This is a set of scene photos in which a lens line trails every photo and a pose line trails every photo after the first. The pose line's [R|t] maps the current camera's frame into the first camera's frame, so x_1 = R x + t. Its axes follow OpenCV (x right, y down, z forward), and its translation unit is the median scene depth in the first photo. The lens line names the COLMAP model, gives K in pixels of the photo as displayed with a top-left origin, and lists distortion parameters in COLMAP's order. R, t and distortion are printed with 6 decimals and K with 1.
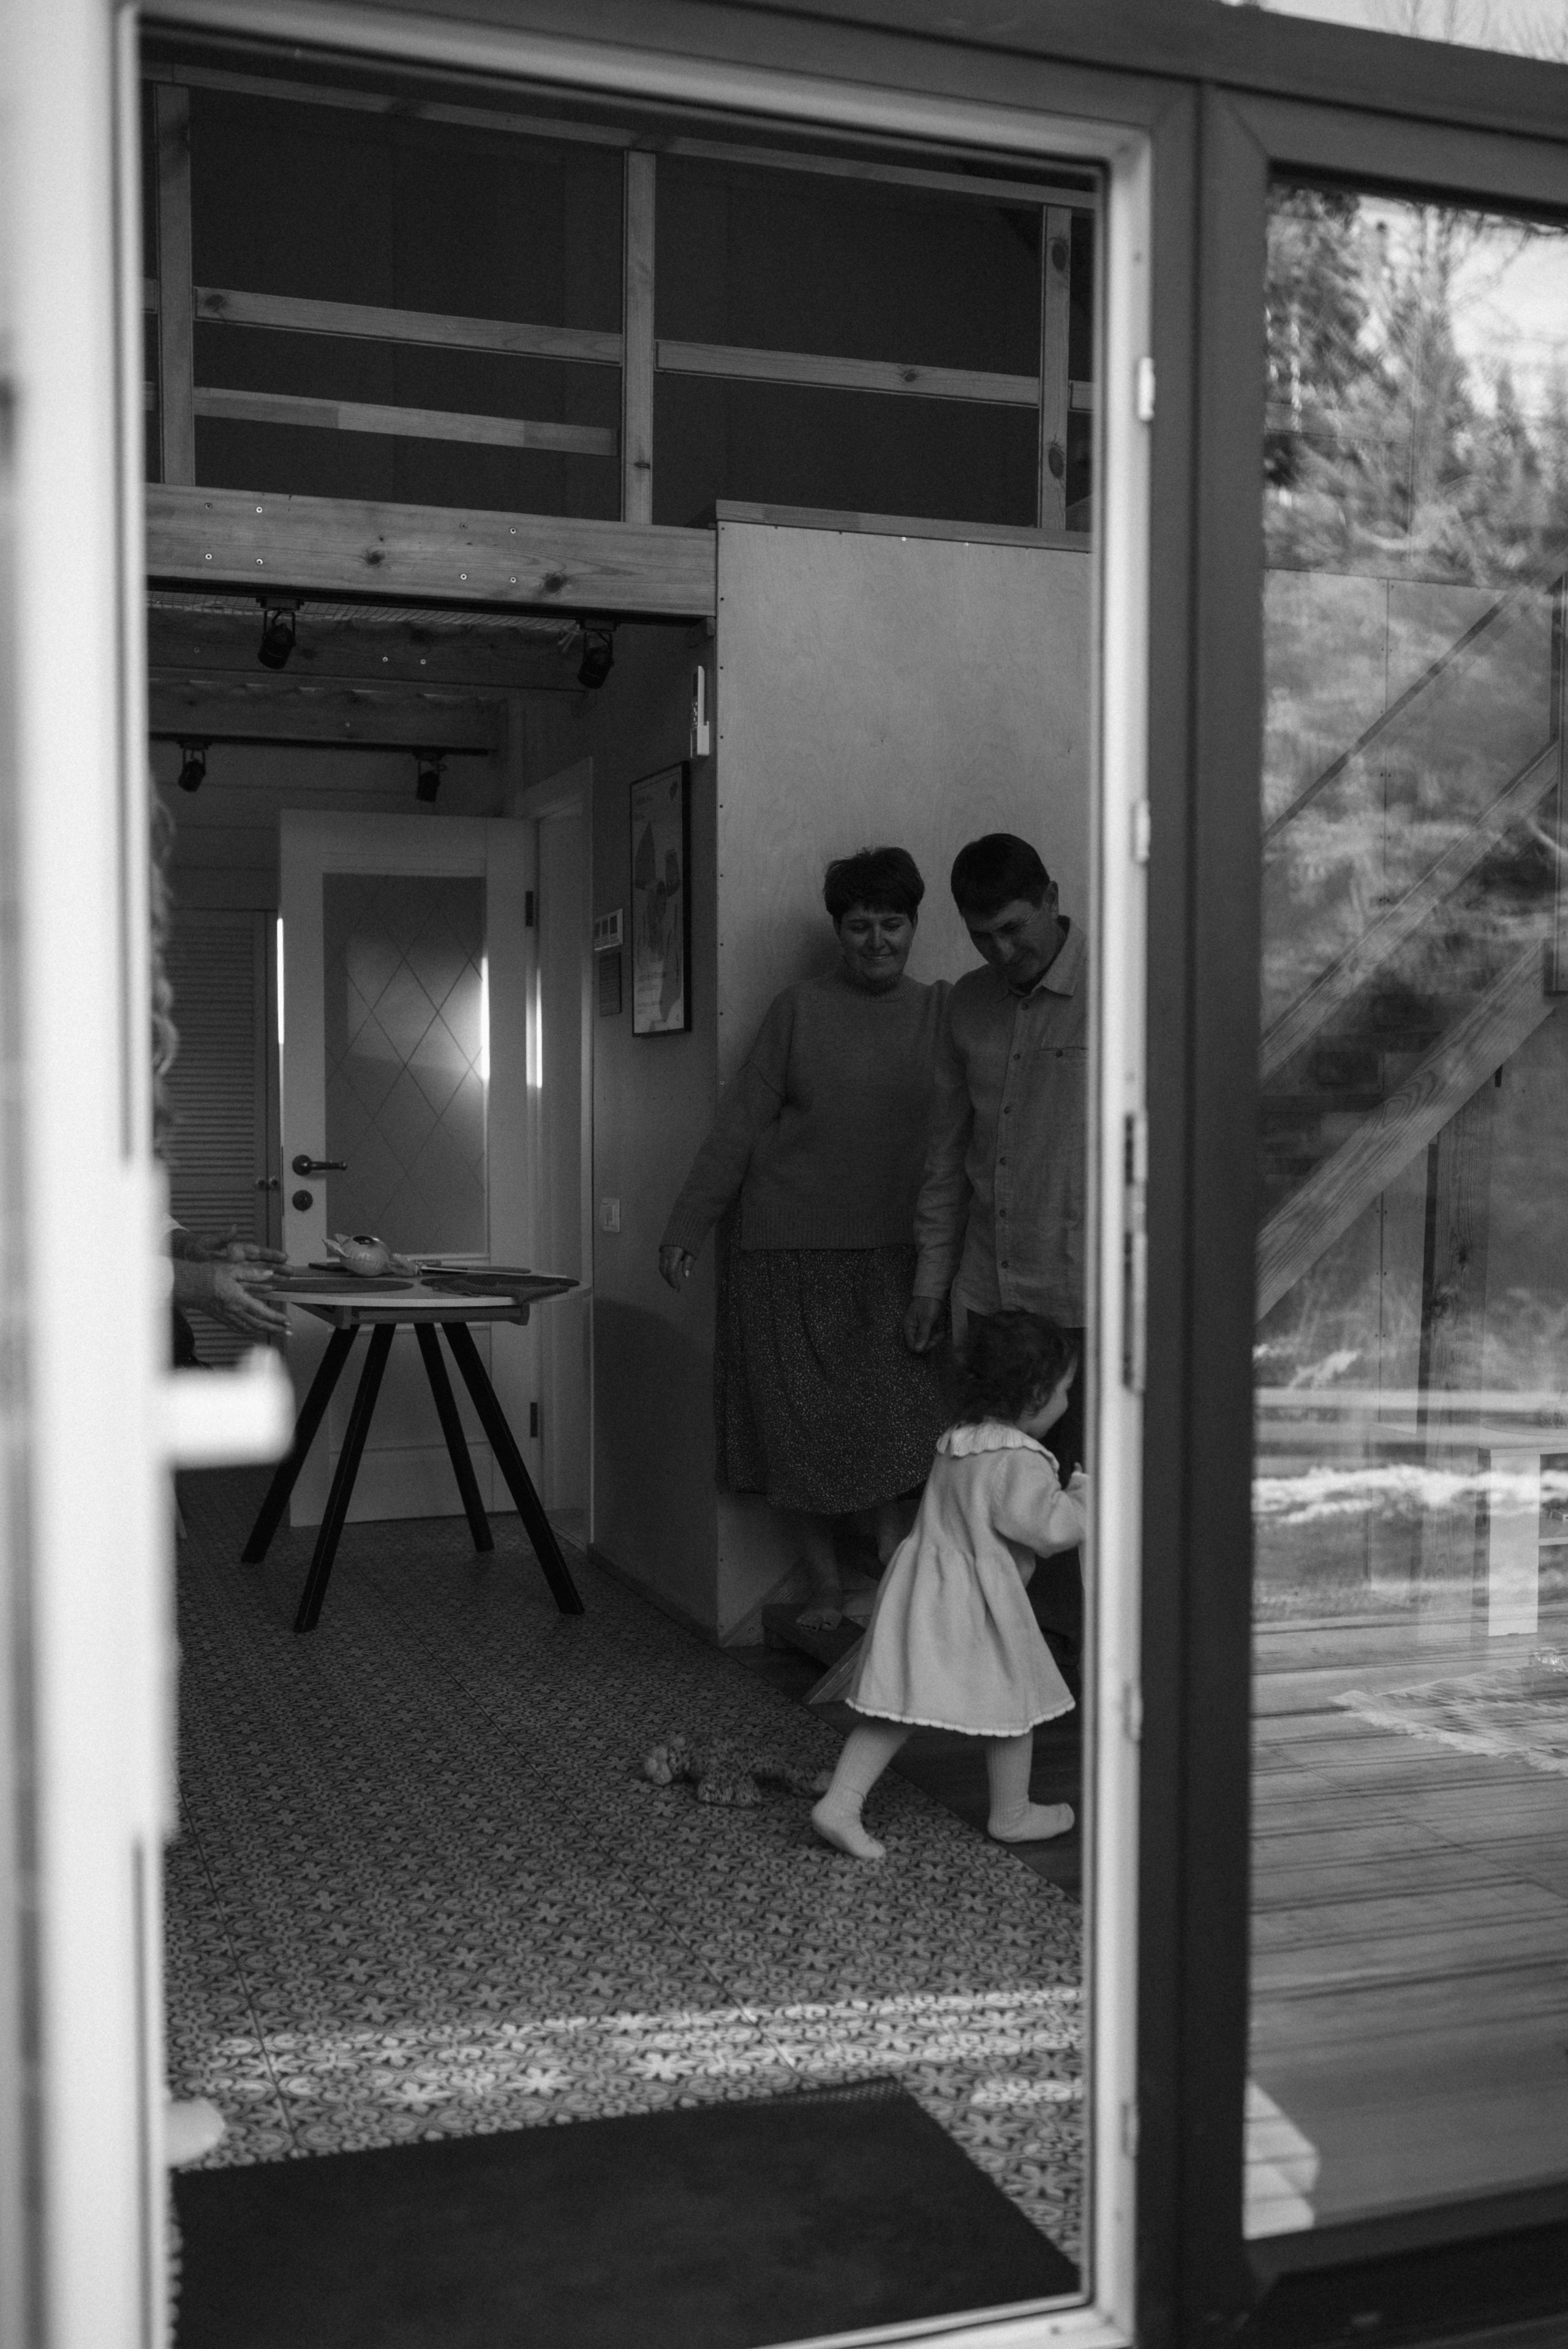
lens RADIAL K [[2494.7, 0, 804.4], [0, 2494.7, 1185.0], [0, 0, 1]] dist [-0.011858, 0.000000]
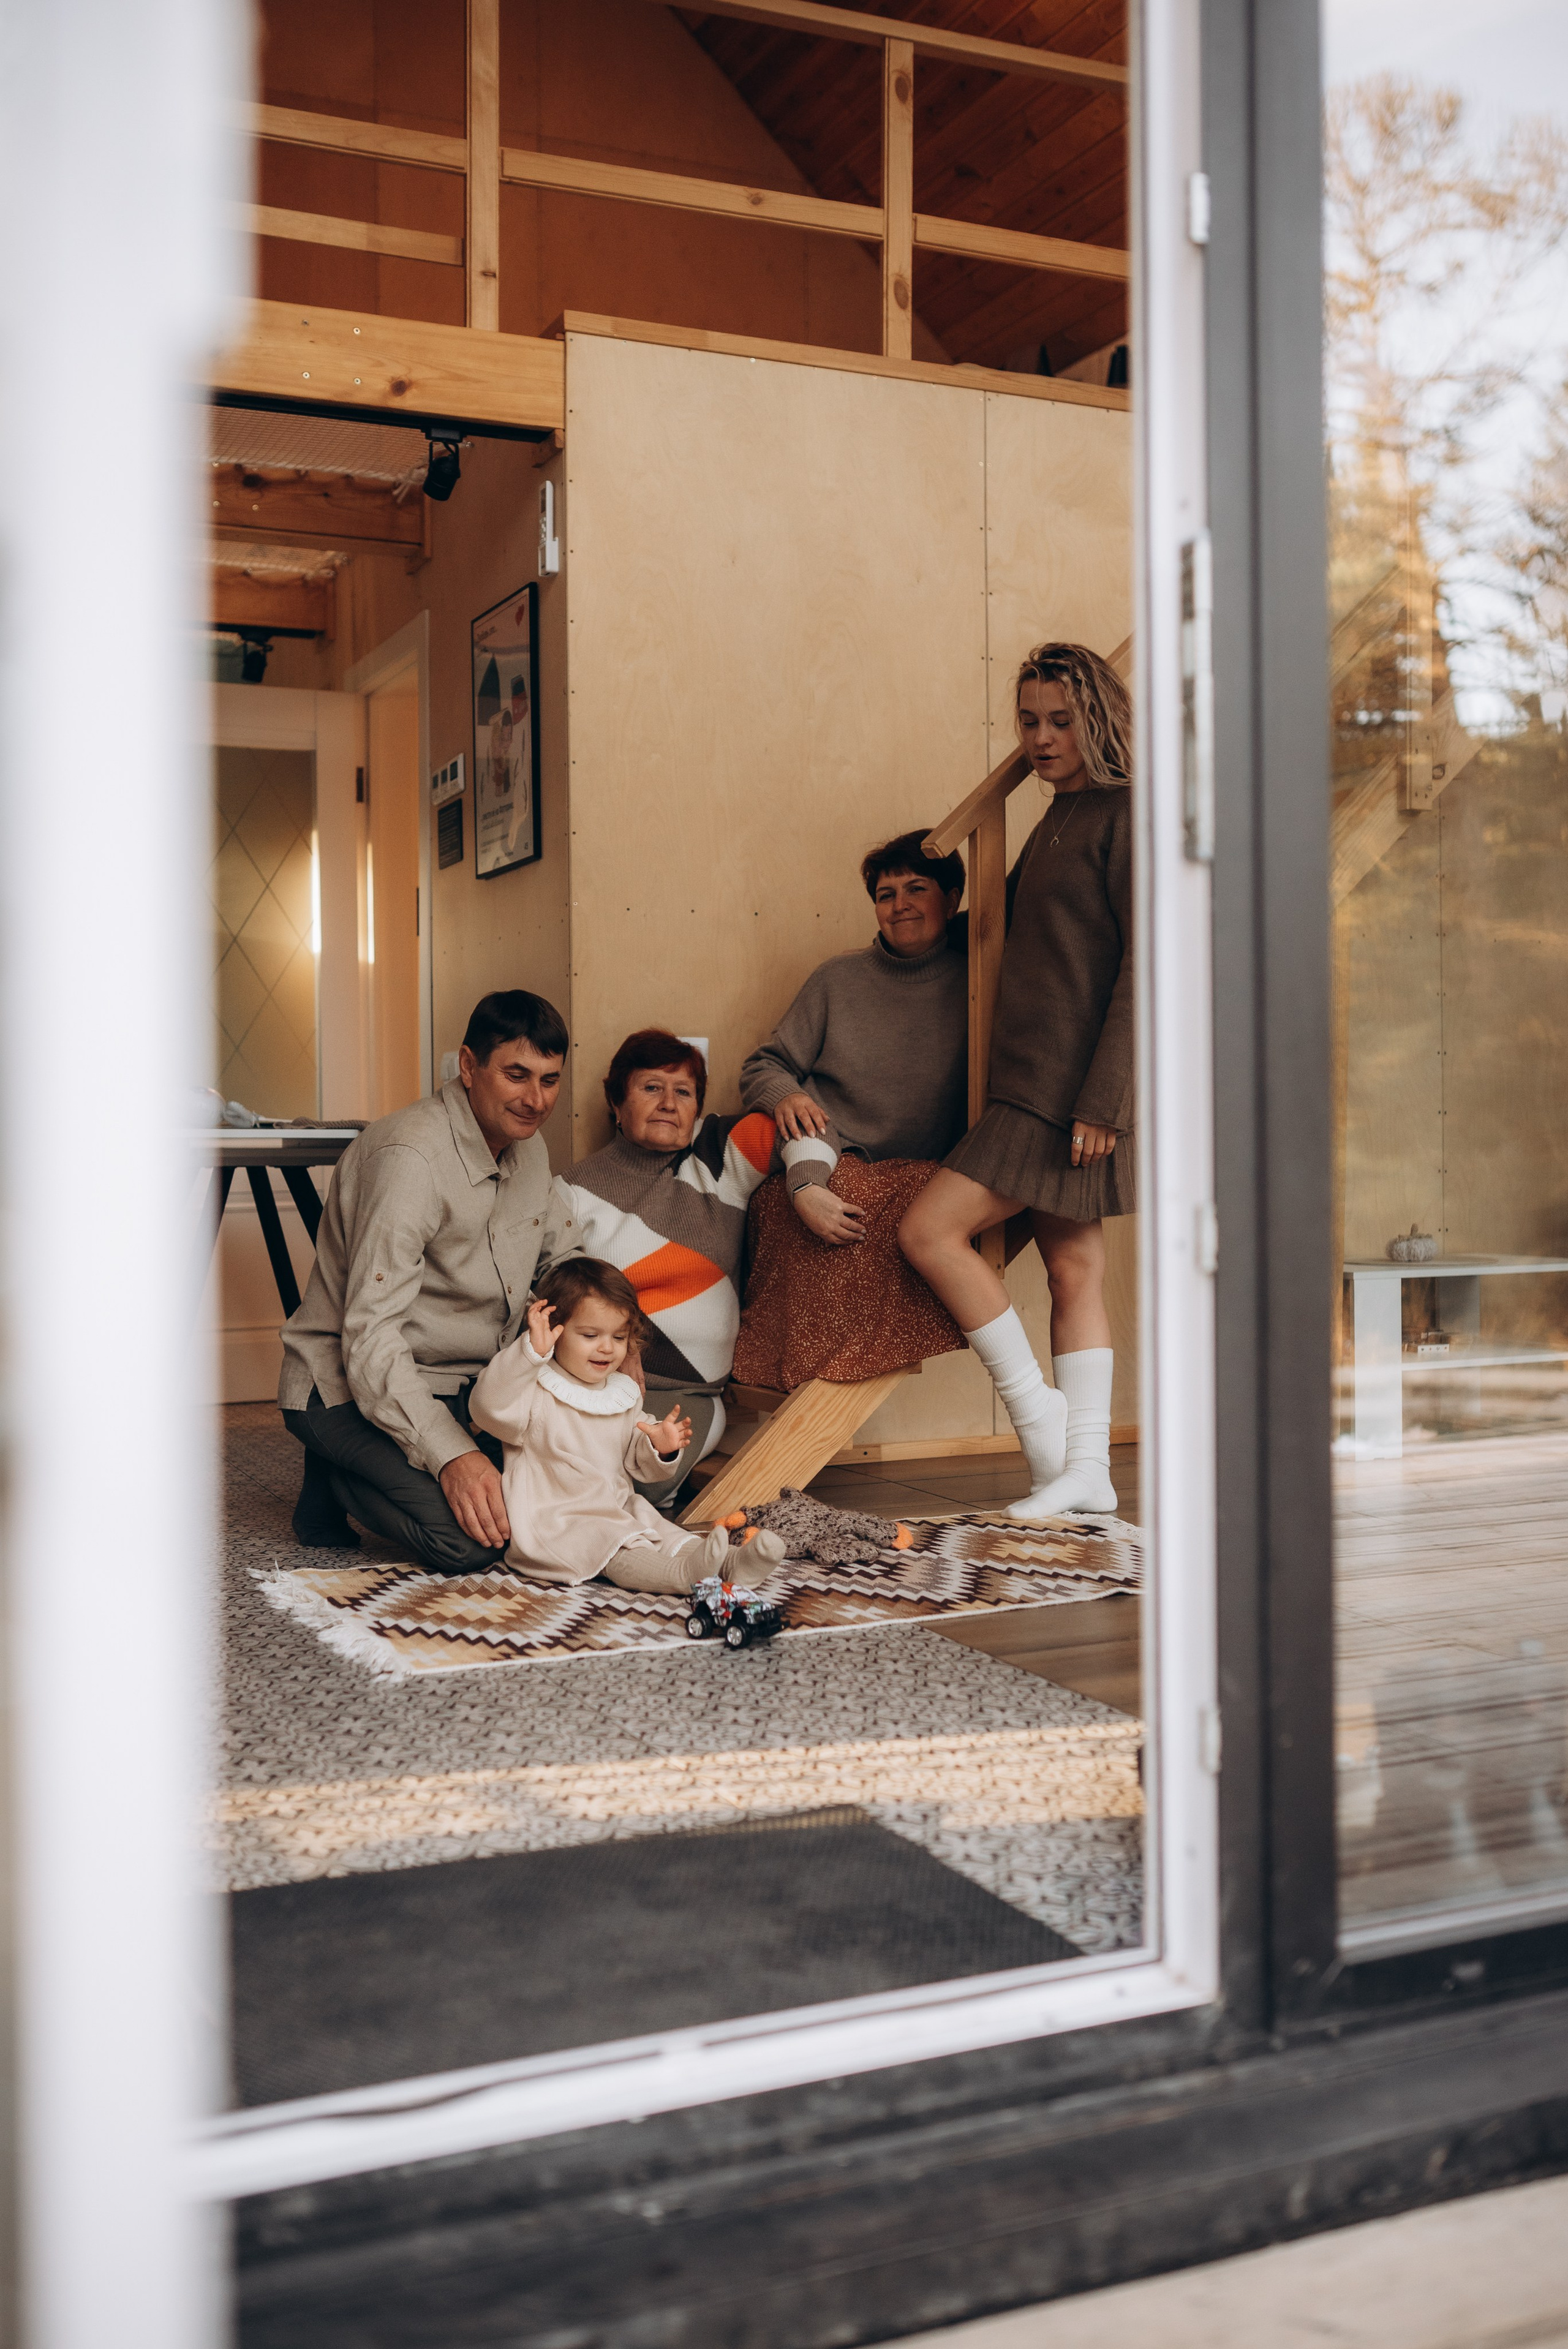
lens RADIAL K [[2316.3, 0, 760.3], [0, 2316.3, 1164.0], [0, 0, 1]] dist [-0.020111, 0.000000]
pose [[0.996608, -0.012157, 0.081394, -0.056180], [0.014854, 0.999358, -0.032616, 0.141312], [-0.080945, 0.033714, 0.996148, 0.153126]]
